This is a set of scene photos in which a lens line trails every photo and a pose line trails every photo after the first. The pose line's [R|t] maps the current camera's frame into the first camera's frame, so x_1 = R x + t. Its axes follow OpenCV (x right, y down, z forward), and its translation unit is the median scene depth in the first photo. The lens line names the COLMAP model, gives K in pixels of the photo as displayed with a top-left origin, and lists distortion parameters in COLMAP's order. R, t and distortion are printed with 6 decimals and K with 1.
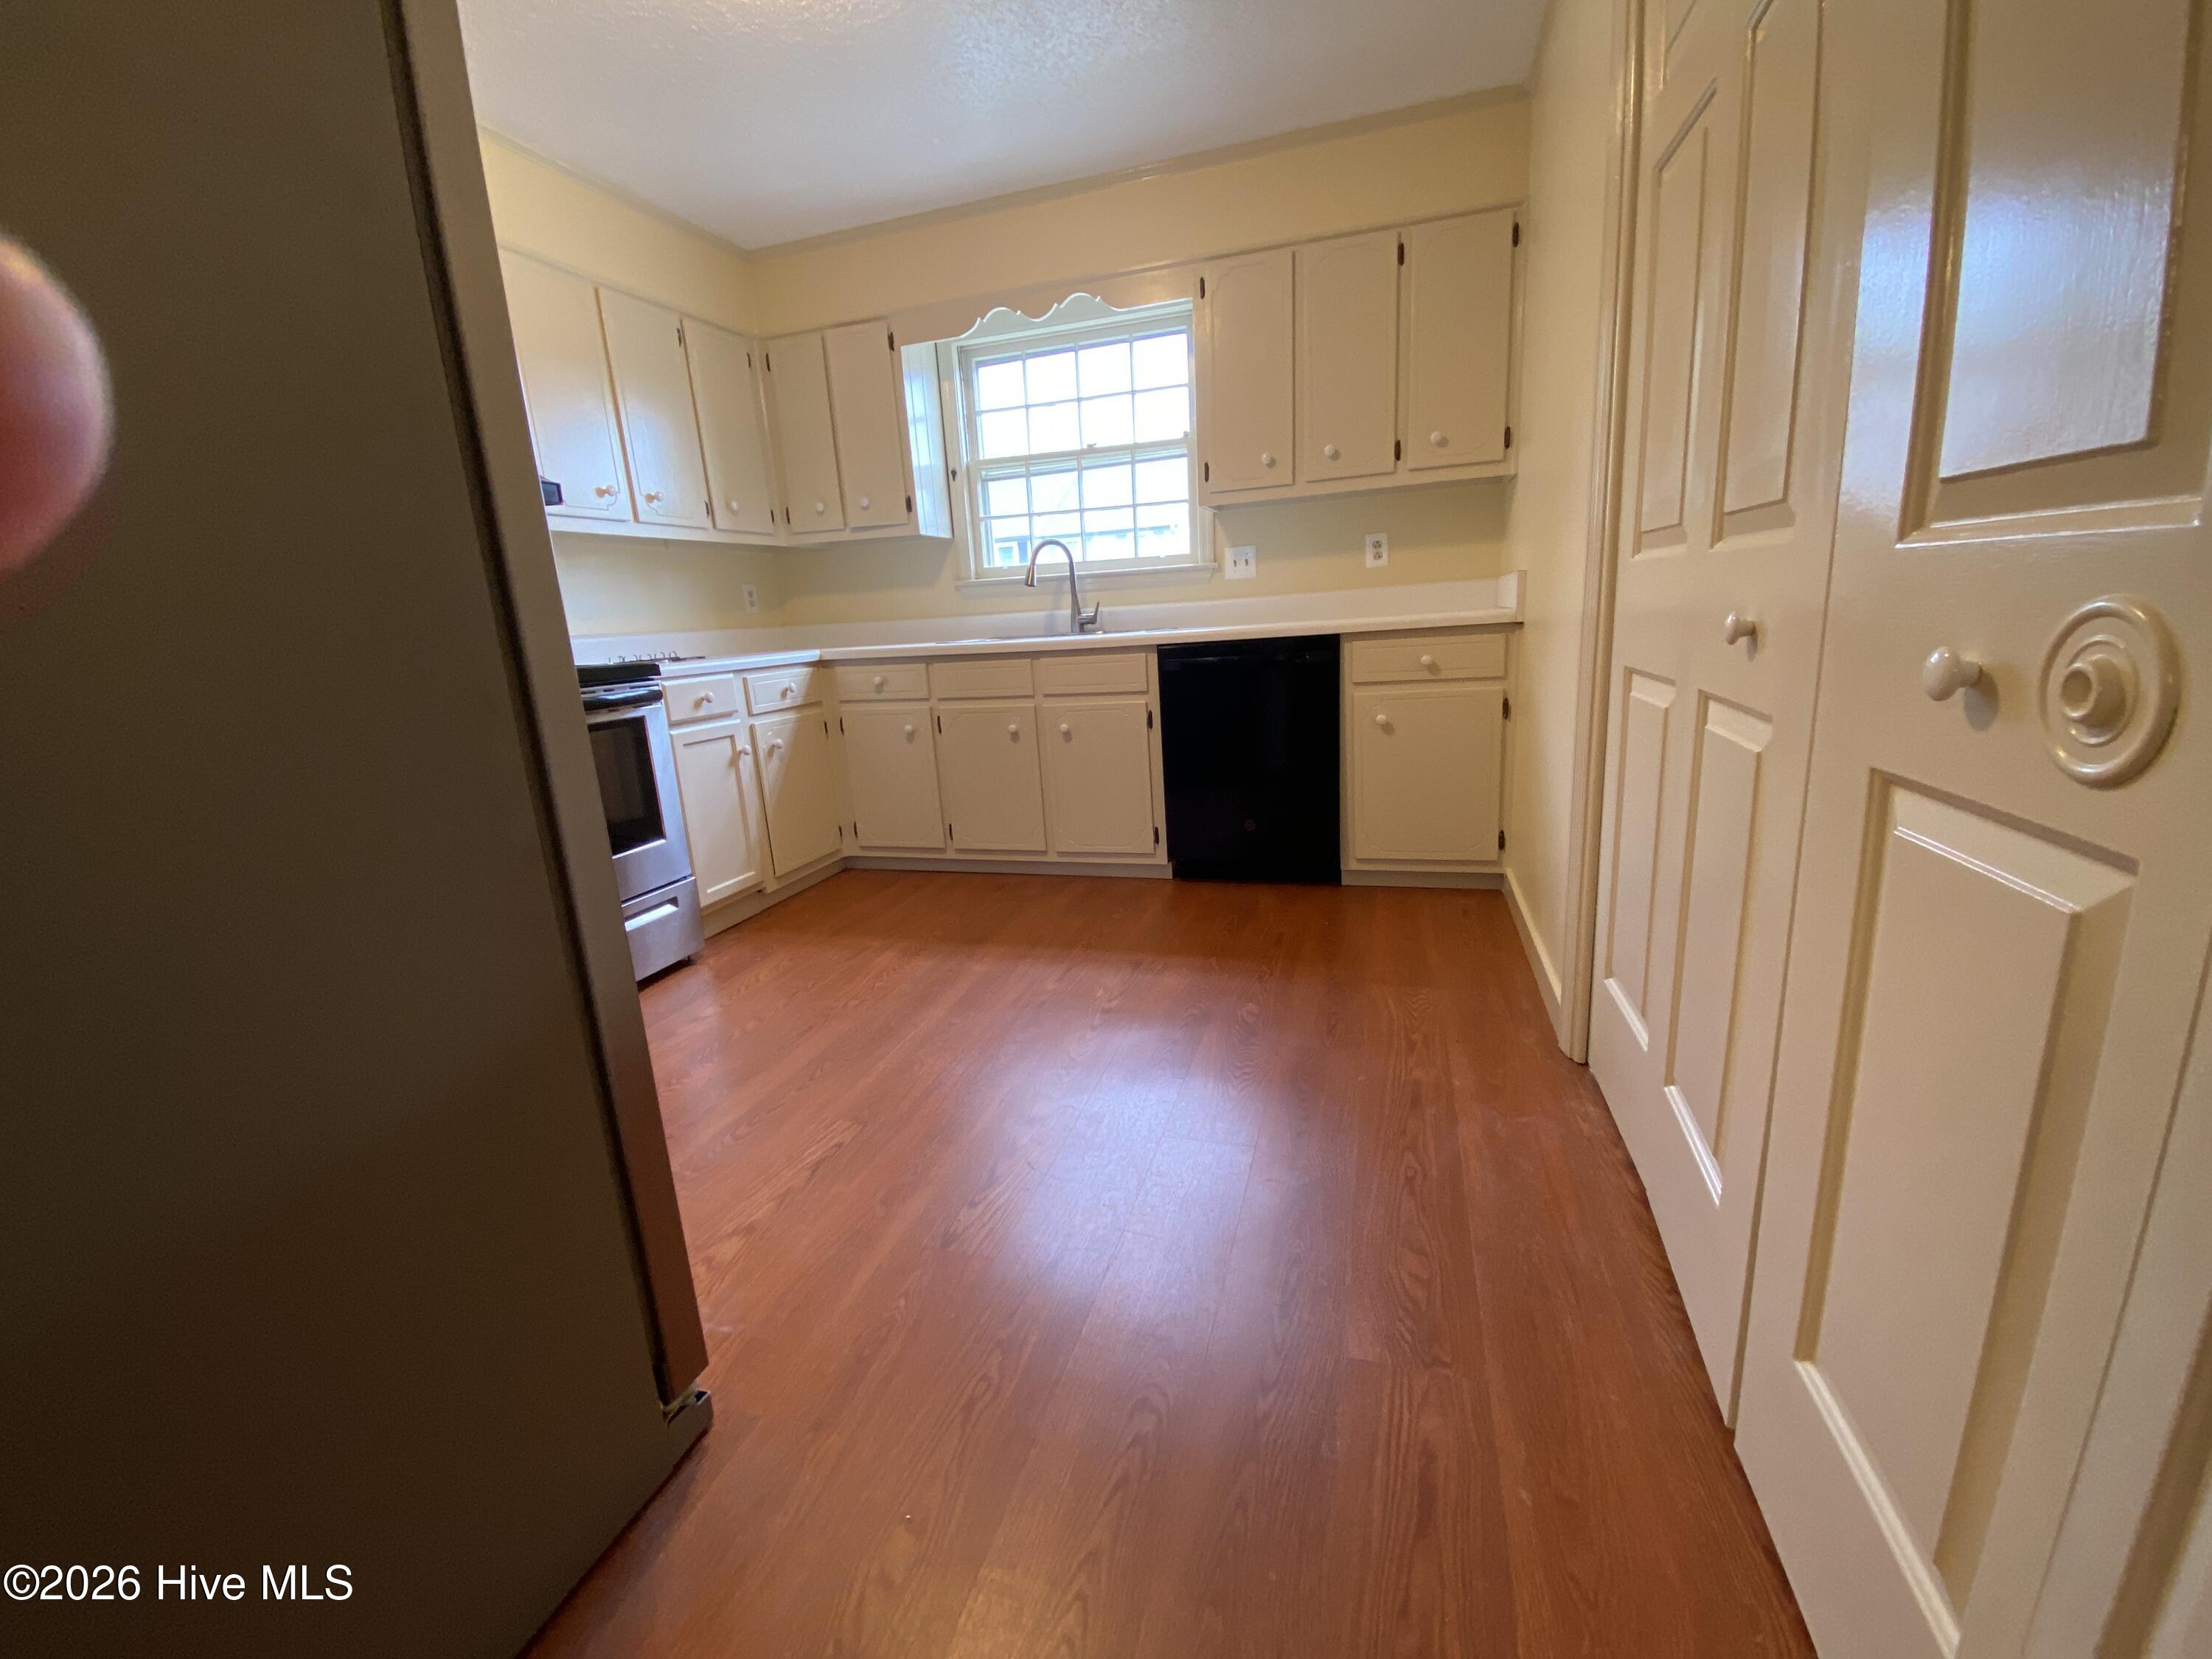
lens RADIAL K [[886.7, 0, 1116.7], [0, 886.7, 817.6], [0, 0, 1]] dist [-0.003323, -0.009212]
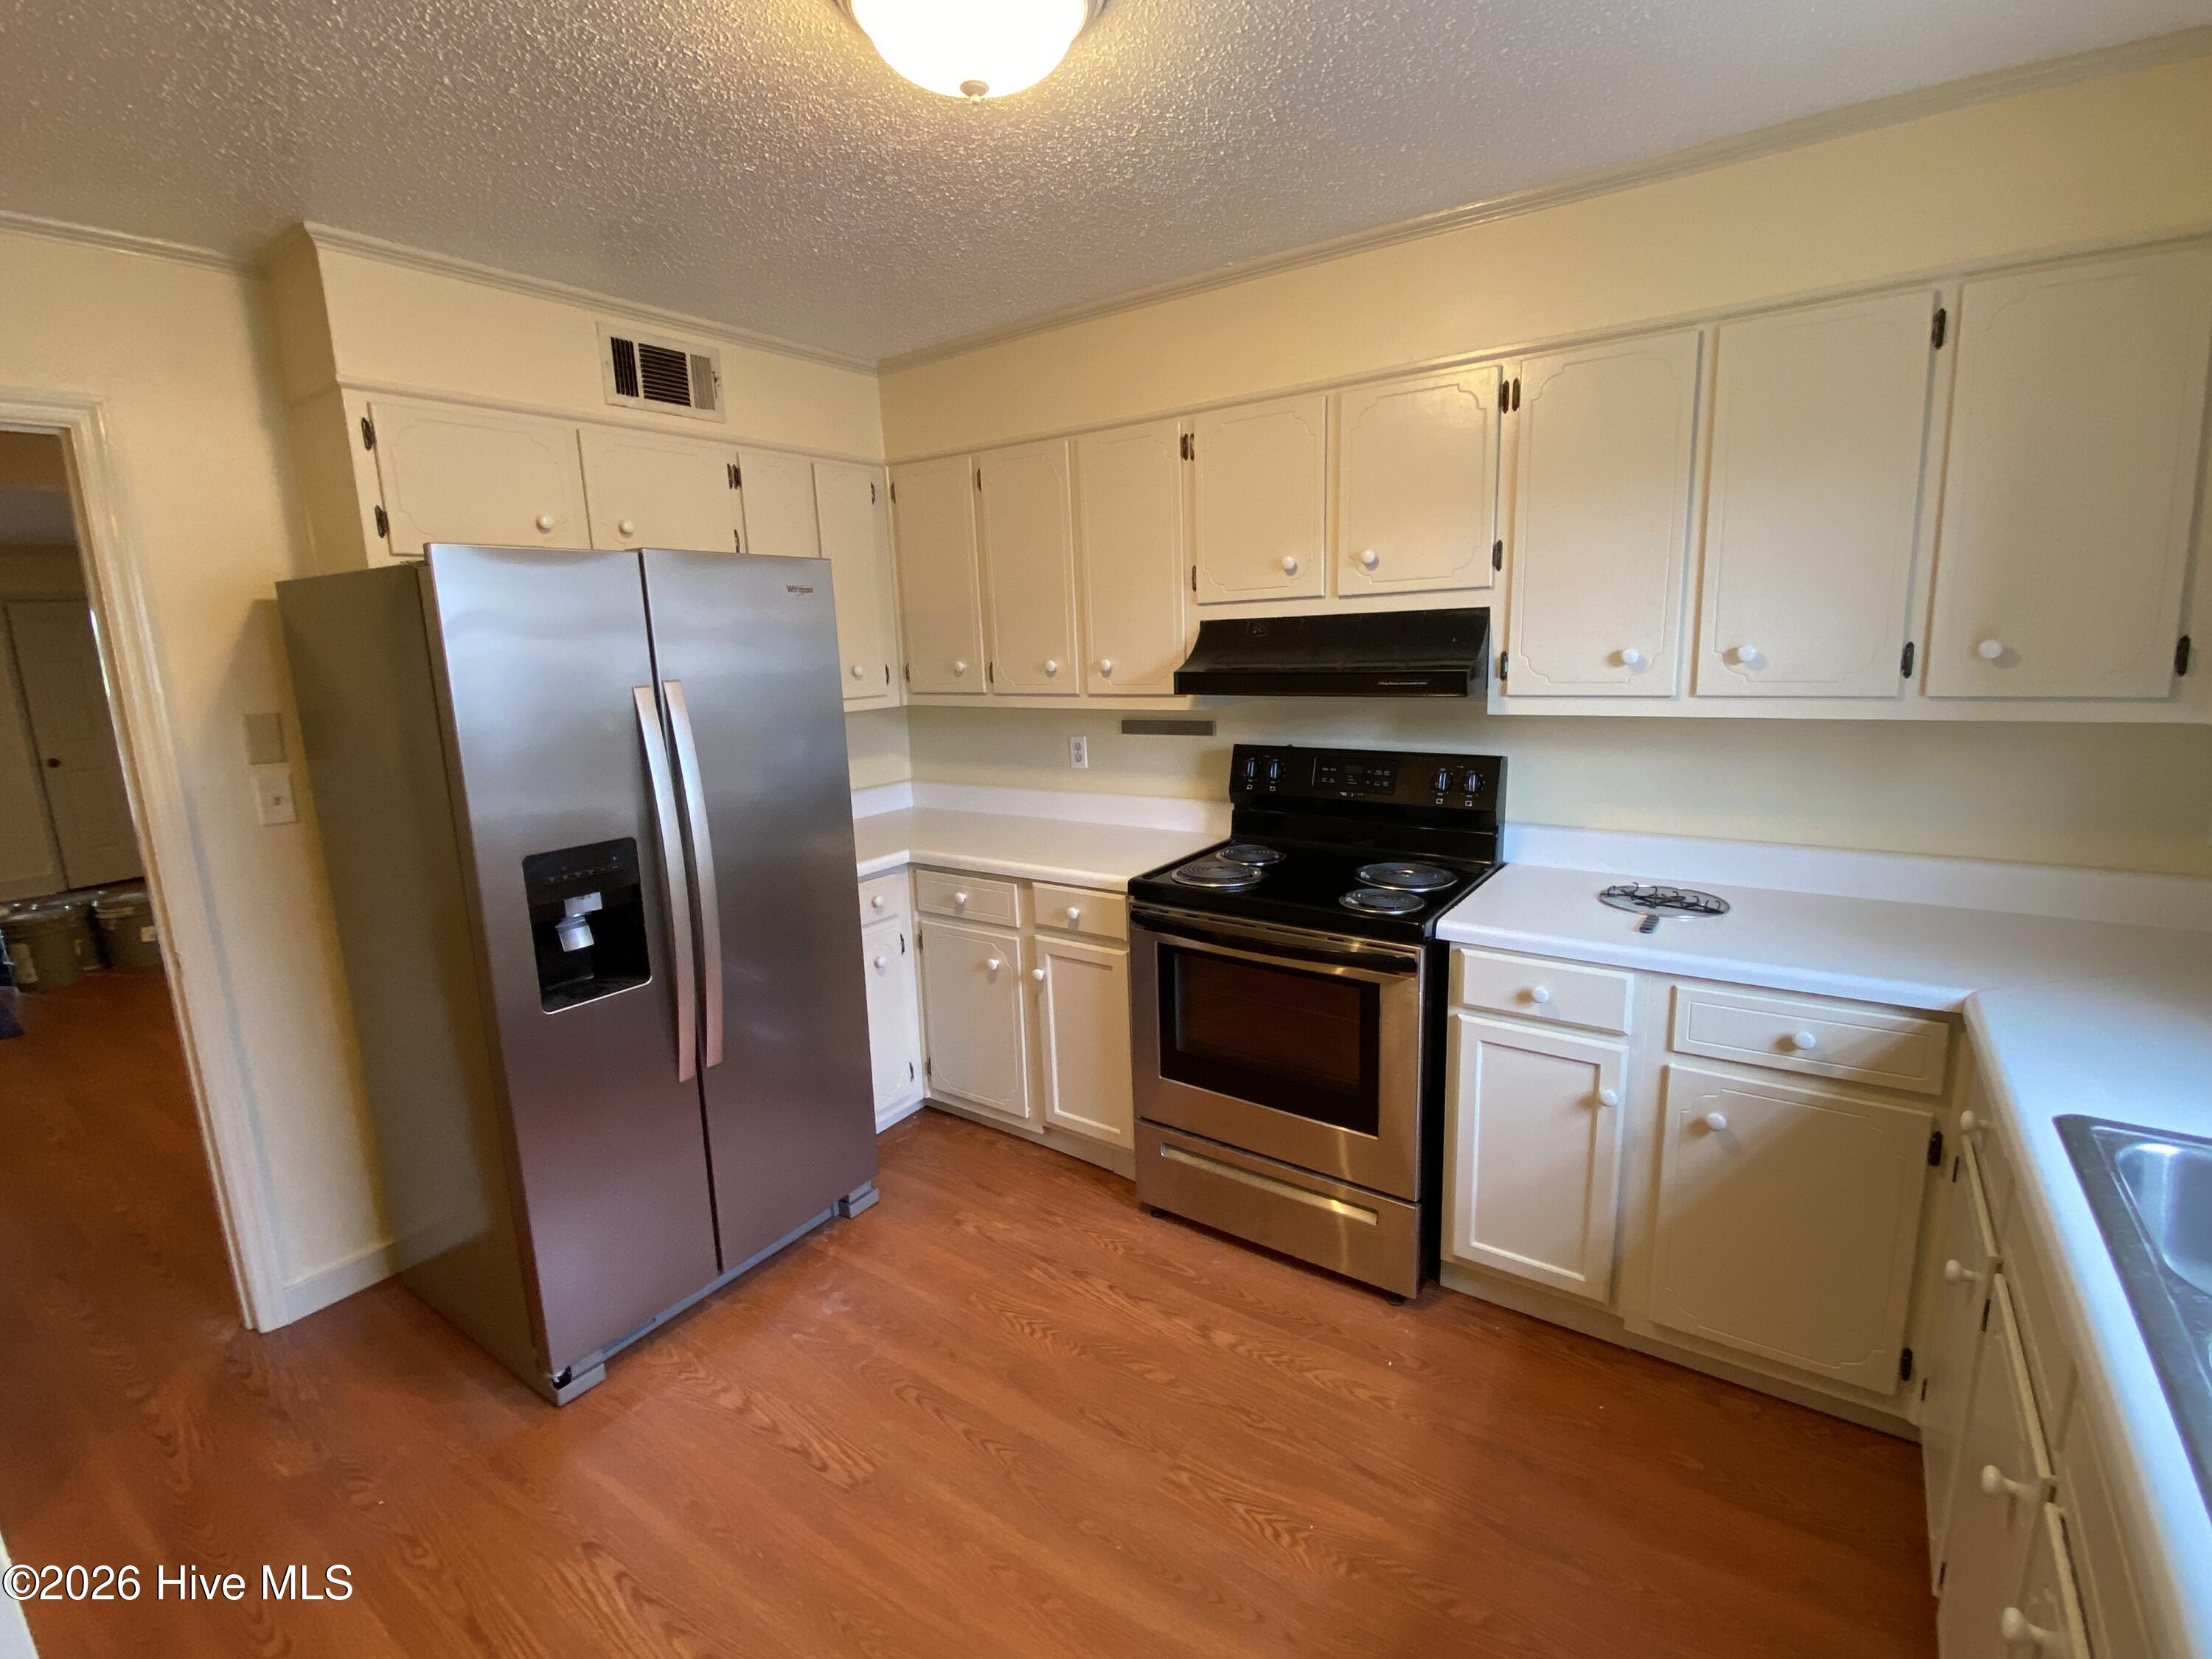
lens RADIAL K [[979.6, 0, 1121.1], [0, 979.6, 824.7], [0, 0, 1]] dist [-0.018619, -0.000508]
pose [[-0.301609, 0.242935, -0.921962, 0.230948], [-0.164996, 0.939105, 0.301428, -0.388108], [0.939046, 0.243033, -0.243160, 0.809214]]
